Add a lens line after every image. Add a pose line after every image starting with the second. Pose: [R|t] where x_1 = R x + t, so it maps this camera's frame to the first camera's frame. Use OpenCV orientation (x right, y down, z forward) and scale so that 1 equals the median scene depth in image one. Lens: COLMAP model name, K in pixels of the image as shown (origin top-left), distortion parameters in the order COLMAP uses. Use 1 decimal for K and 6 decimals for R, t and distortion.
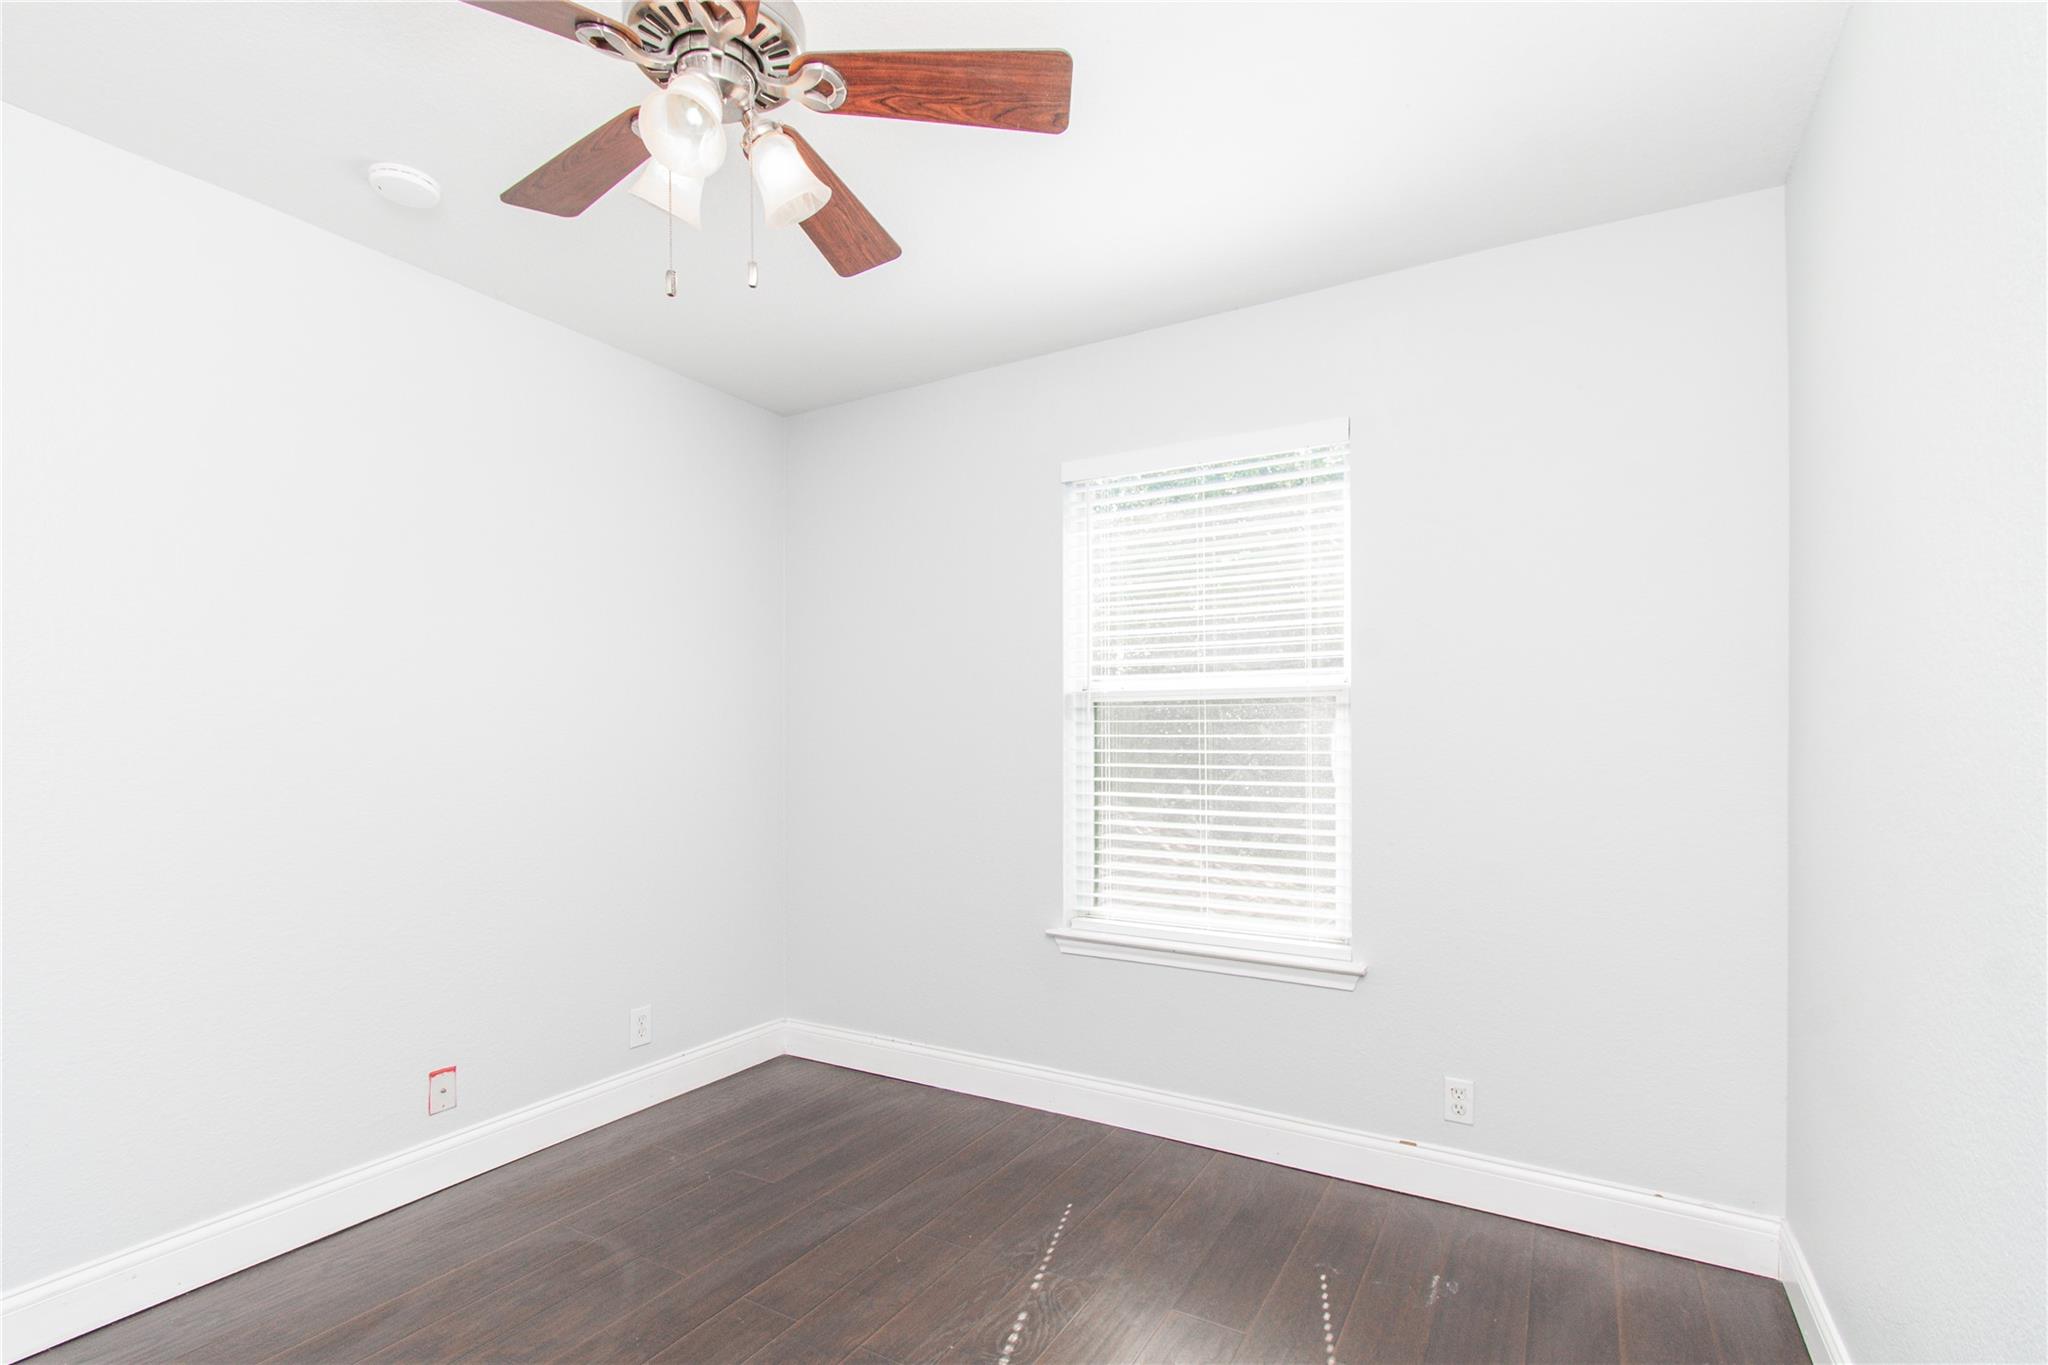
lens RADIAL K [[966.0, 0, 1016.6], [0, 966.0, 736.7], [0, 0, 1]] dist [0.001046, 0.000133]
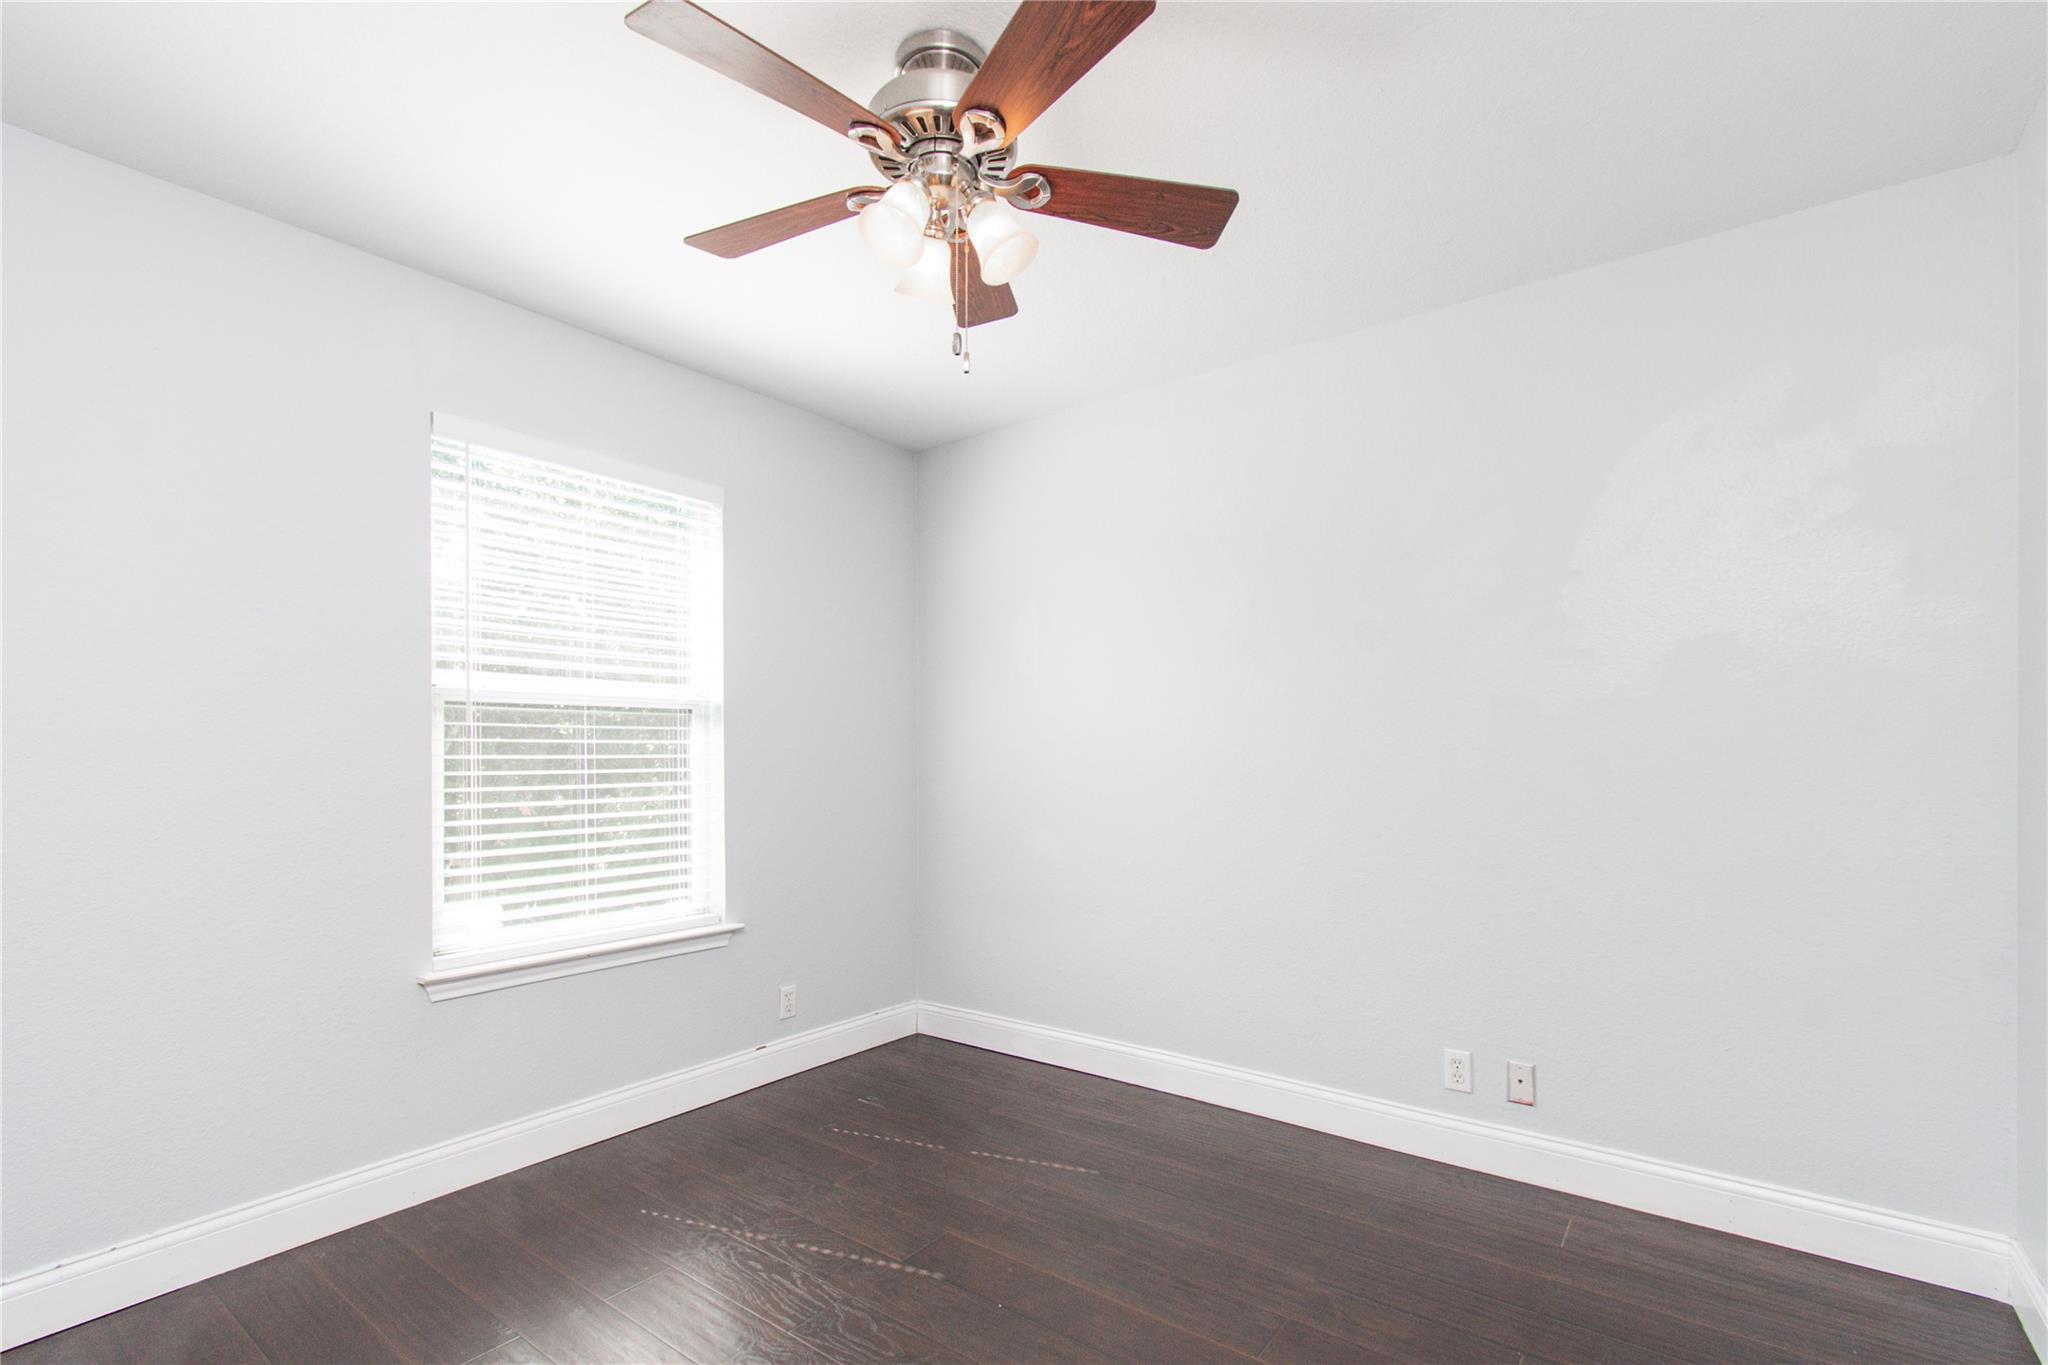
lens RADIAL K [[938.2, 0, 1027.6], [0, 938.2, 720.2], [0, 0, 1]] dist [0.000954, -0.000018]
pose [[0.110696, 0.025896, 0.993517, -0.719006], [-0.007660, 0.999653, -0.025202, -0.001568], [-0.993825, -0.004820, 0.110855, 0.415545]]
